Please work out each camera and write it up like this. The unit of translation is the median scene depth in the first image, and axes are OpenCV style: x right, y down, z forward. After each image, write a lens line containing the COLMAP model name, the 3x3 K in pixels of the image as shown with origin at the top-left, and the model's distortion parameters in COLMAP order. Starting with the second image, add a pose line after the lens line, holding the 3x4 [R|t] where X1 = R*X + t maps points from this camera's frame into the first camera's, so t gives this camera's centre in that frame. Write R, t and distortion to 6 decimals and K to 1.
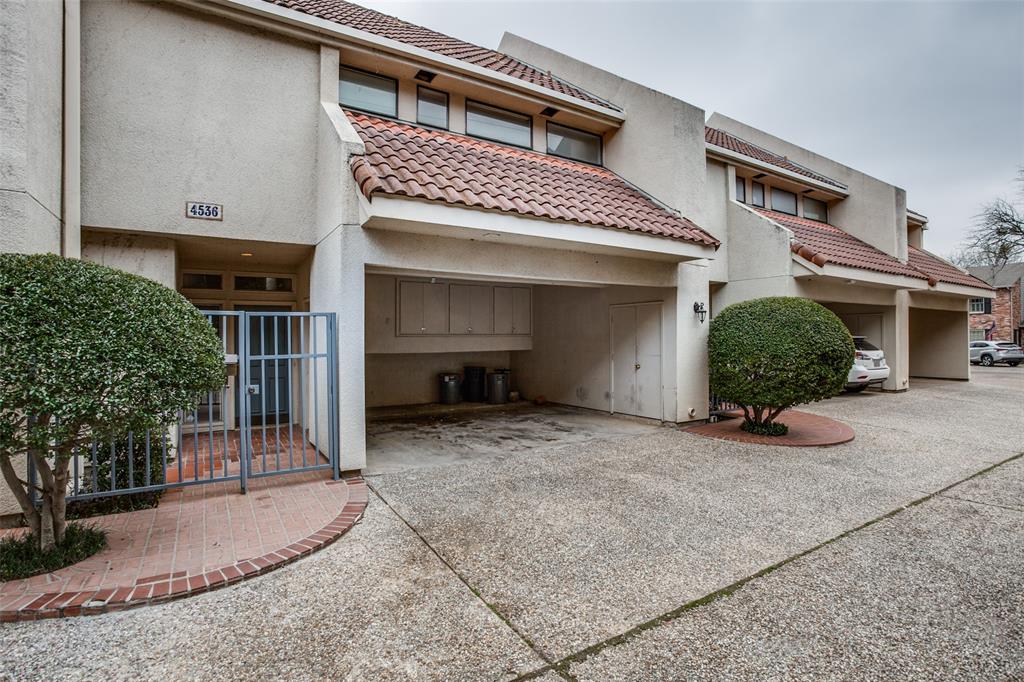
lens RADIAL K [[507.5, 0, 513.3], [0, 507.5, 333.1], [0, 0, 1]] dist [-0.068979, 0.028226]
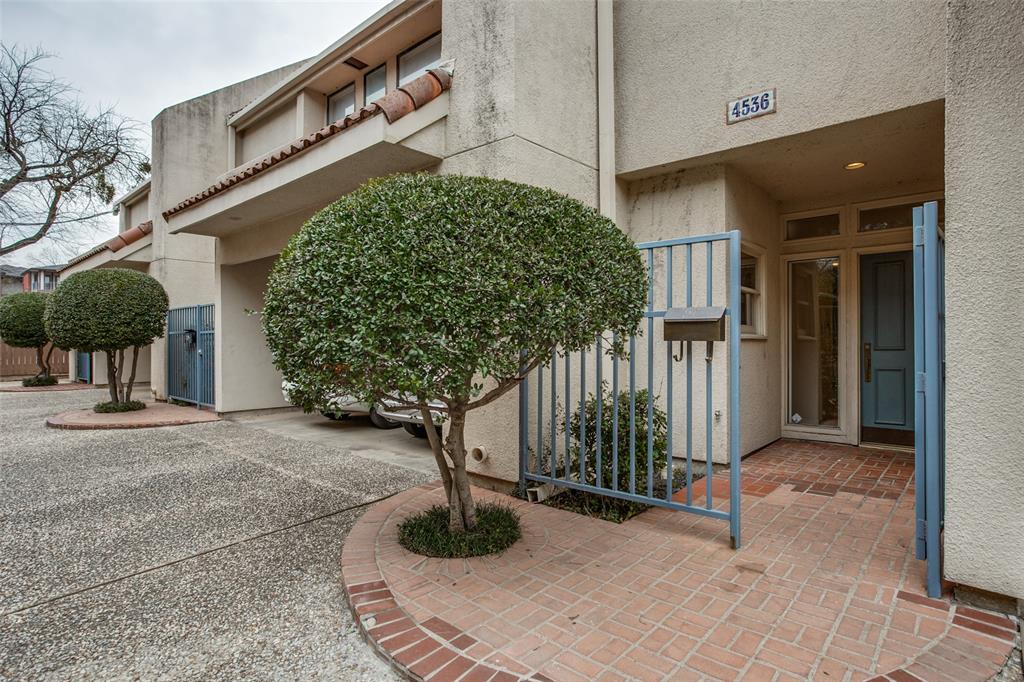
lens RADIAL K [[538.5, 0, 517.9], [0, 538.5, 343.2], [0, 0, 1]] dist [-0.038853, 0.031931]
pose [[0.277698, 0.003453, -0.960662, -0.017264], [0.010092, 0.999928, 0.006511, 0.071208], [0.960615, -0.011504, 0.277643, 0.528721]]
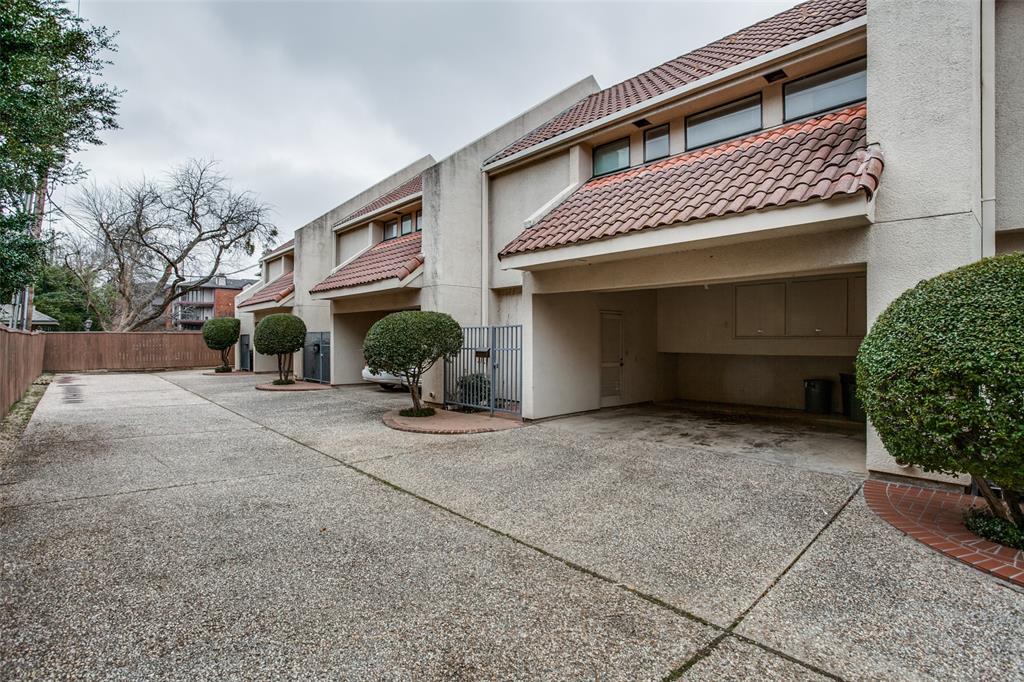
lens RADIAL K [[501.8, 0, 513.5], [0, 501.8, 342.6], [0, 0, 1]] dist [-0.069148, 0.036505]
pose [[0.178247, 0.007285, -0.983959, 1.309158], [0.007144, 0.999937, 0.008697, 0.005442], [0.983960, -0.008580, 0.178183, 0.655613]]
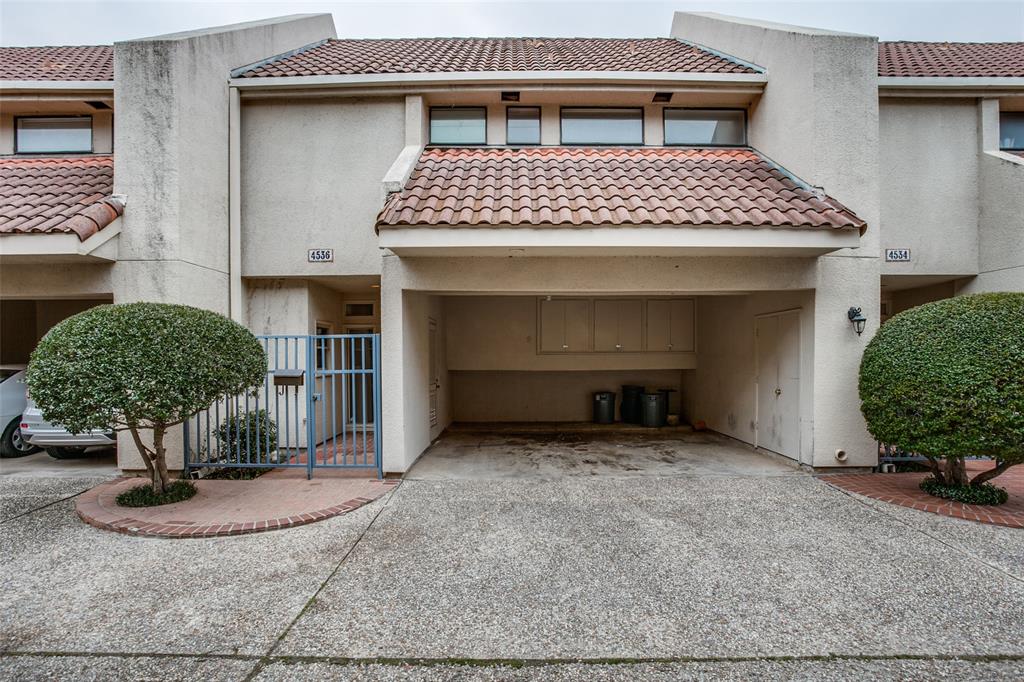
lens RADIAL K [[512.3, 0, 512.8], [0, 512.3, 365.4], [0, 0, 1]] dist [-0.074246, 0.031551]
pose [[0.843134, 0.010837, -0.537594, 0.522699], [0.005465, 0.999573, 0.028720, -0.000711], [0.537676, -0.027152, 0.842714, 0.180553]]
